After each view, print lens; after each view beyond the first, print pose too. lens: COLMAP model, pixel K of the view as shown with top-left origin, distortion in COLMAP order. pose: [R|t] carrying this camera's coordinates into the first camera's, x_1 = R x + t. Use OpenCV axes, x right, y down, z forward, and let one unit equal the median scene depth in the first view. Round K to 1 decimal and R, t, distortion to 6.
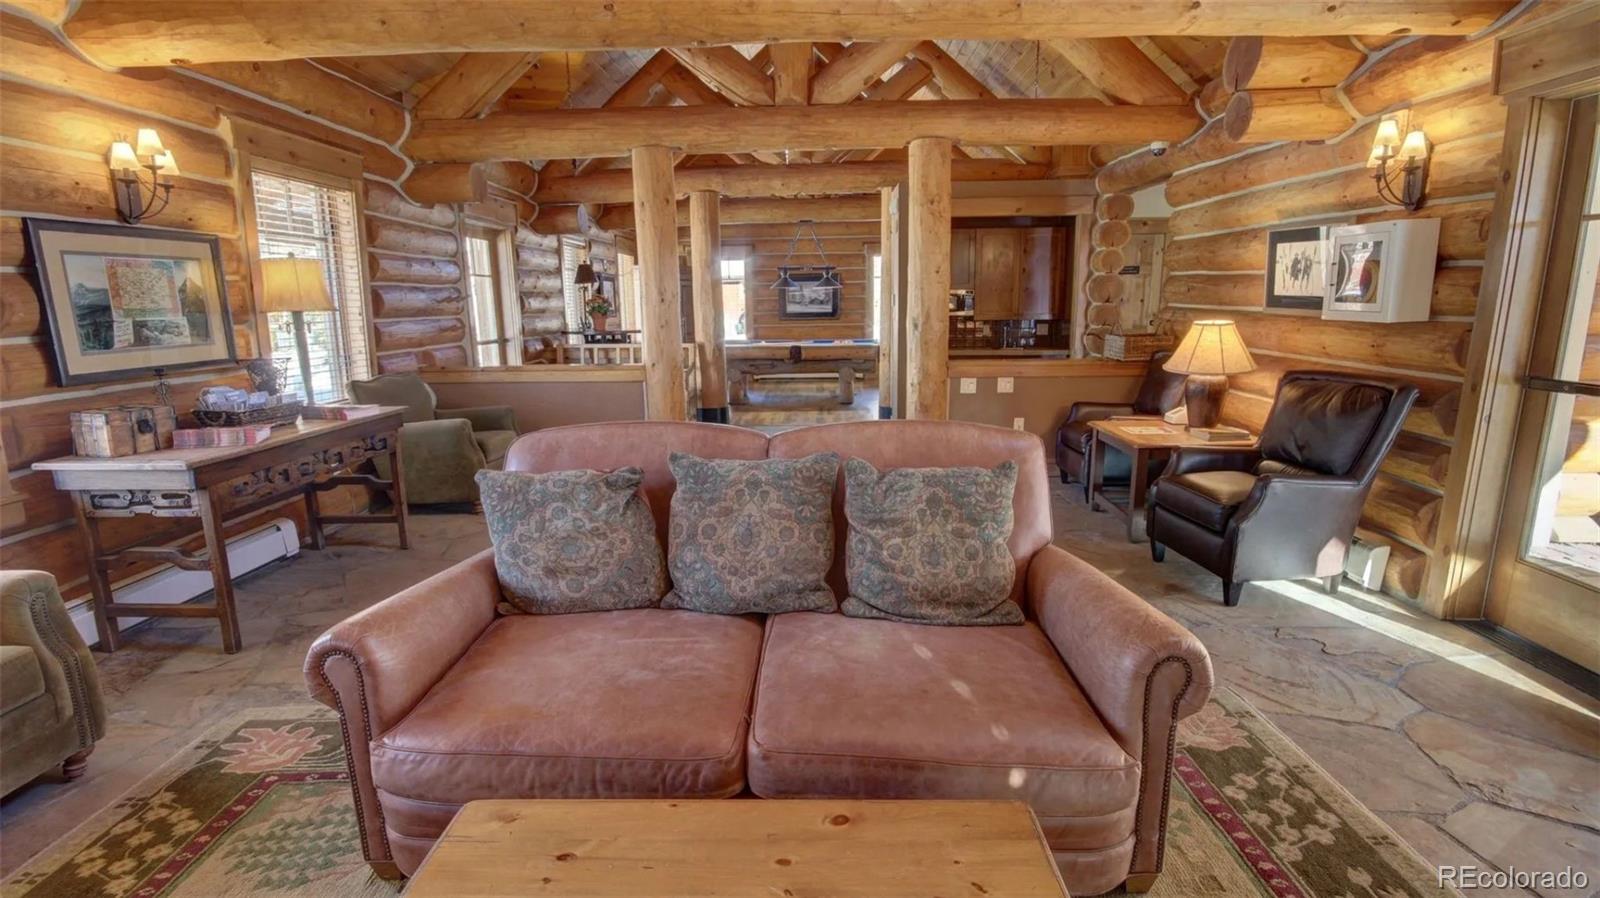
lens RADIAL K [[737.8, 0, 795.1], [0, 737.8, 444.8], [0, 0, 1]] dist [0.001911, -0.004633]
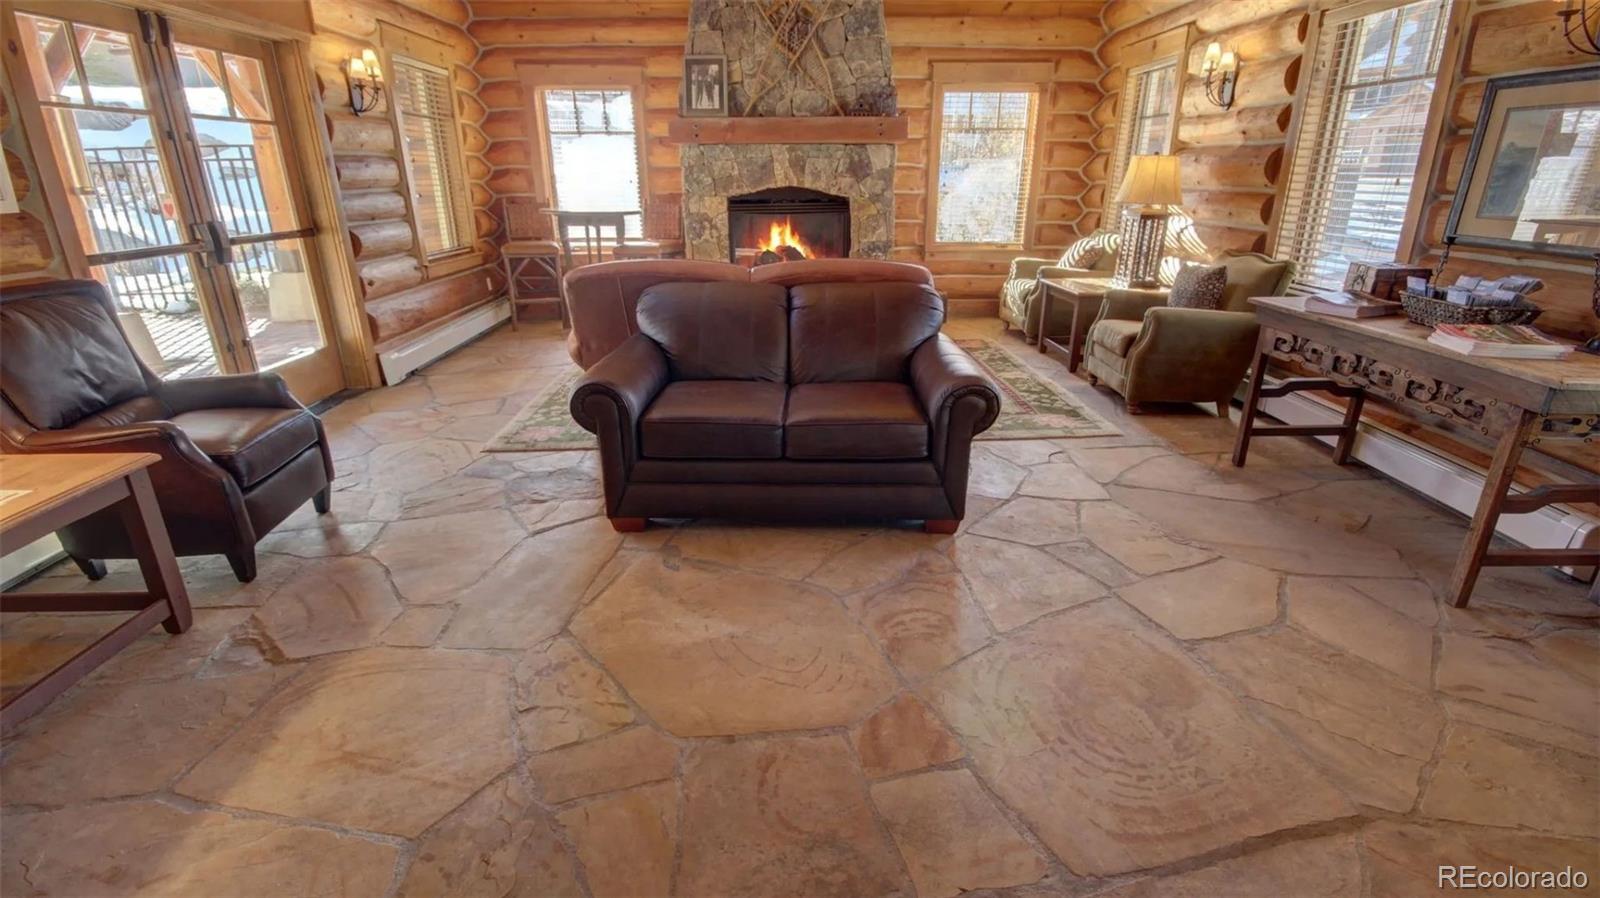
lens RADIAL K [[737.8, 0, 802.7], [0, 737.8, 449.9], [0, 0, 1]] dist [0.001911, -0.004633]
pose [[-0.998786, 0.033442, -0.036167, -0.002423], [0.009829, 0.854758, 0.518933, -0.281520], [0.048268, 0.517948, -0.854049, 1.490758]]
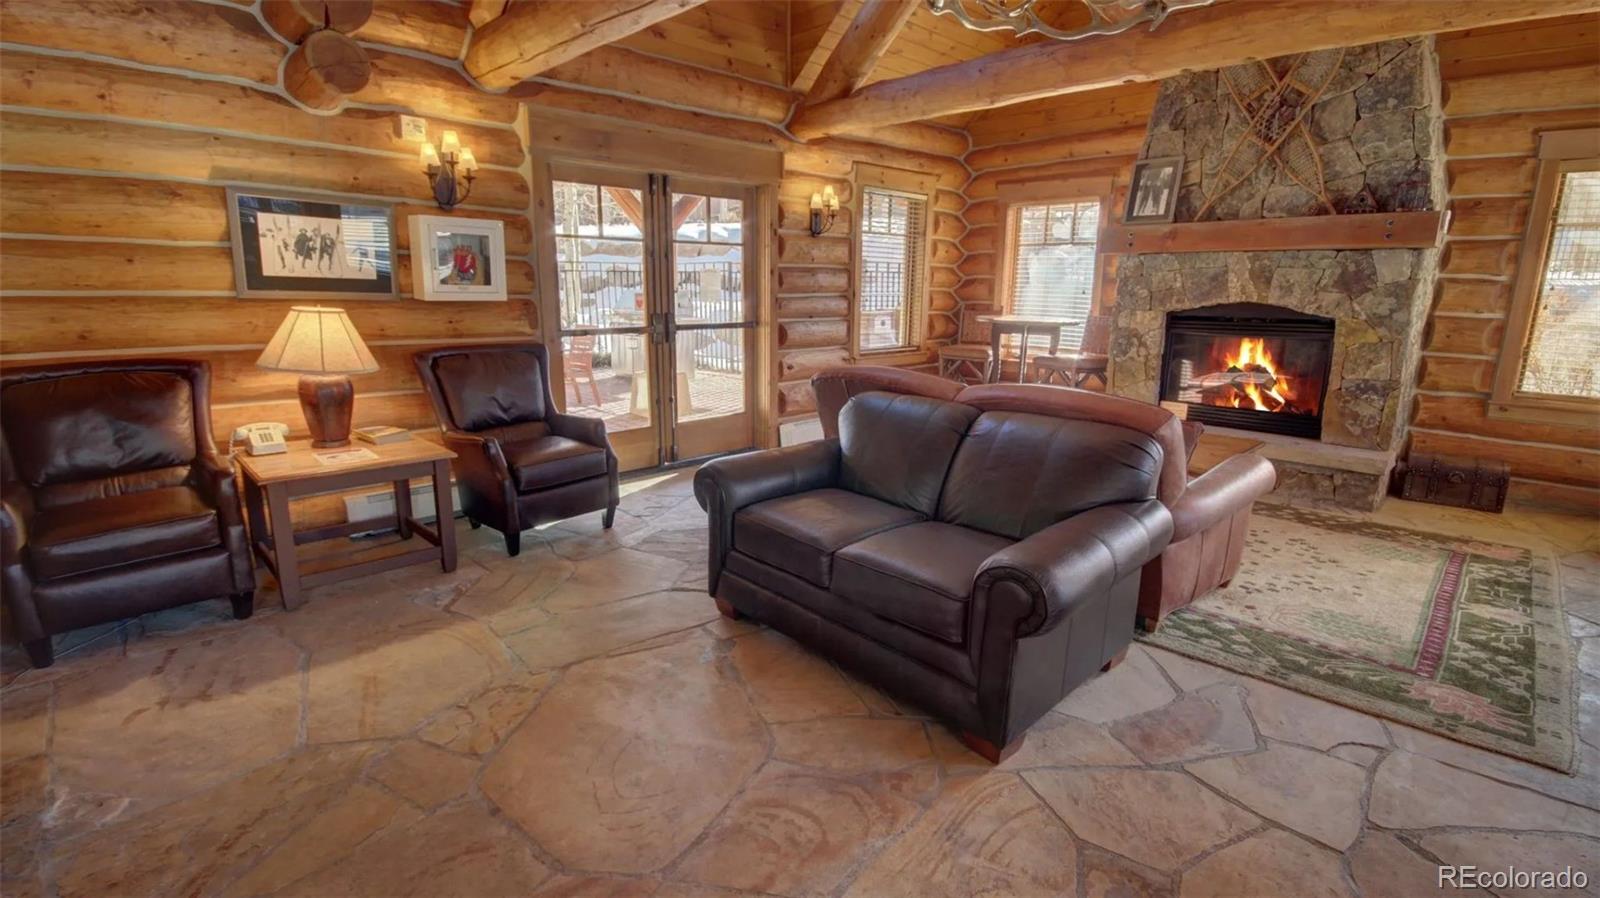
lens RADIAL K [[737.8, 0, 797.5], [0, 737.8, 450.3], [0, 0, 1]] dist [0.001911, -0.004633]
pose [[-0.717081, -0.145573, 0.681619, -0.403380], [0.132151, 0.931810, 0.338032, -0.236629], [-0.684348, 0.332472, -0.648946, 1.280552]]
